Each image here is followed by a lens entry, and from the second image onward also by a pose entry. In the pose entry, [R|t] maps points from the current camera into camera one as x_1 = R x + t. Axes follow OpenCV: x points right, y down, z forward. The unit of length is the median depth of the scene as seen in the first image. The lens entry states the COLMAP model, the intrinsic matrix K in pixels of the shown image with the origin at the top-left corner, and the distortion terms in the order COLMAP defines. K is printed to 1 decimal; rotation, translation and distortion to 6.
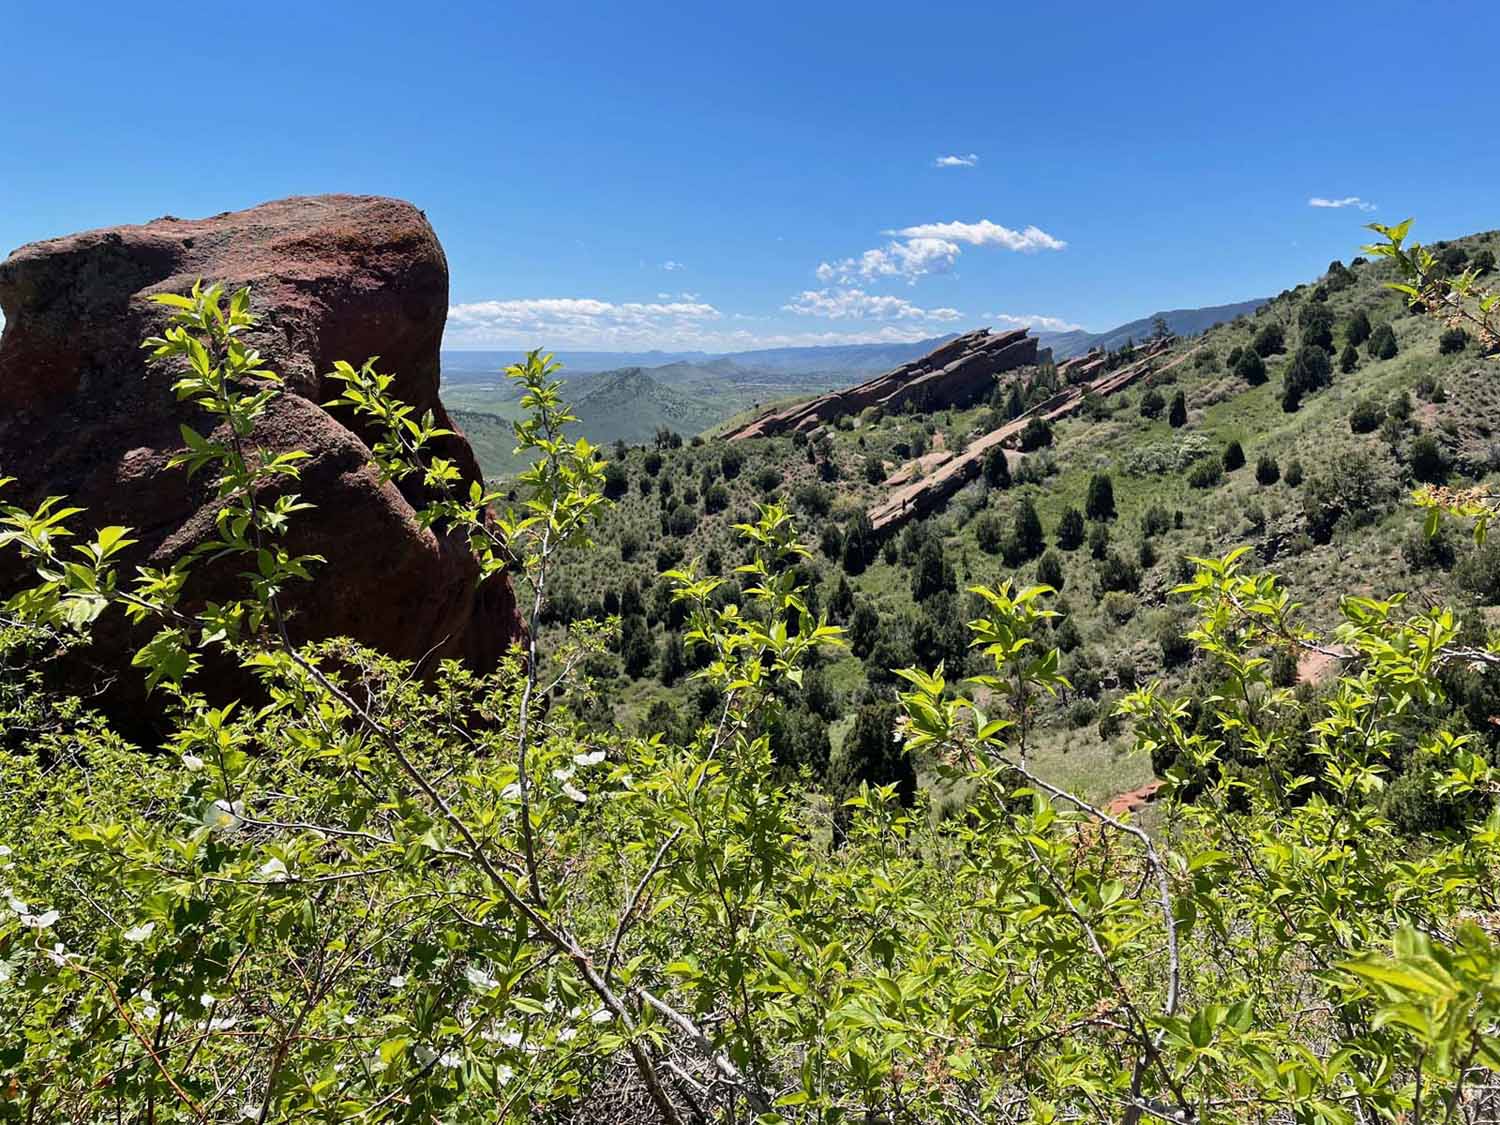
lens RADIAL K [[1126.4, 0, 747.5], [0, 1126.4, 566.0], [0, 0, 1]] dist [0.094707, -0.113611]
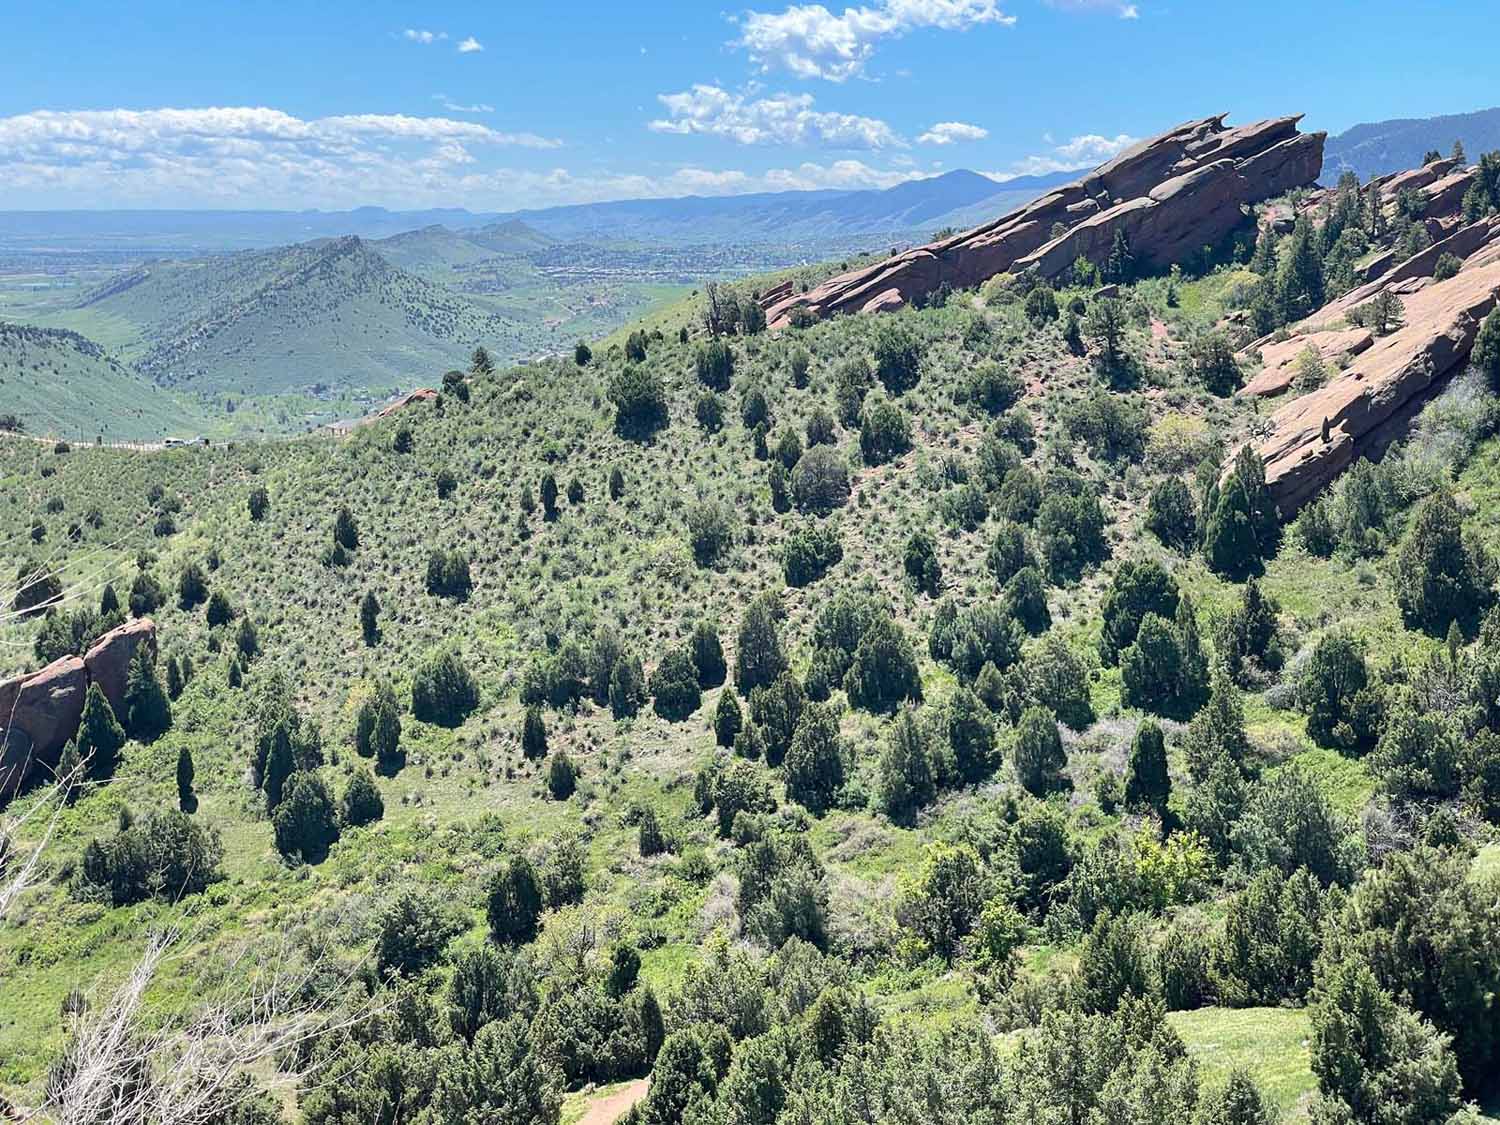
lens RADIAL K [[2233.9, 0, 732.1], [0, 2233.9, 548.3], [0, 0, 1]] dist [0.109906, 0.000000]
pose [[0.996754, -0.020325, 0.077895, -0.161136], [0.023177, 0.999087, -0.035892, 0.019910], [-0.077094, 0.037580, 0.996315, 0.080945]]
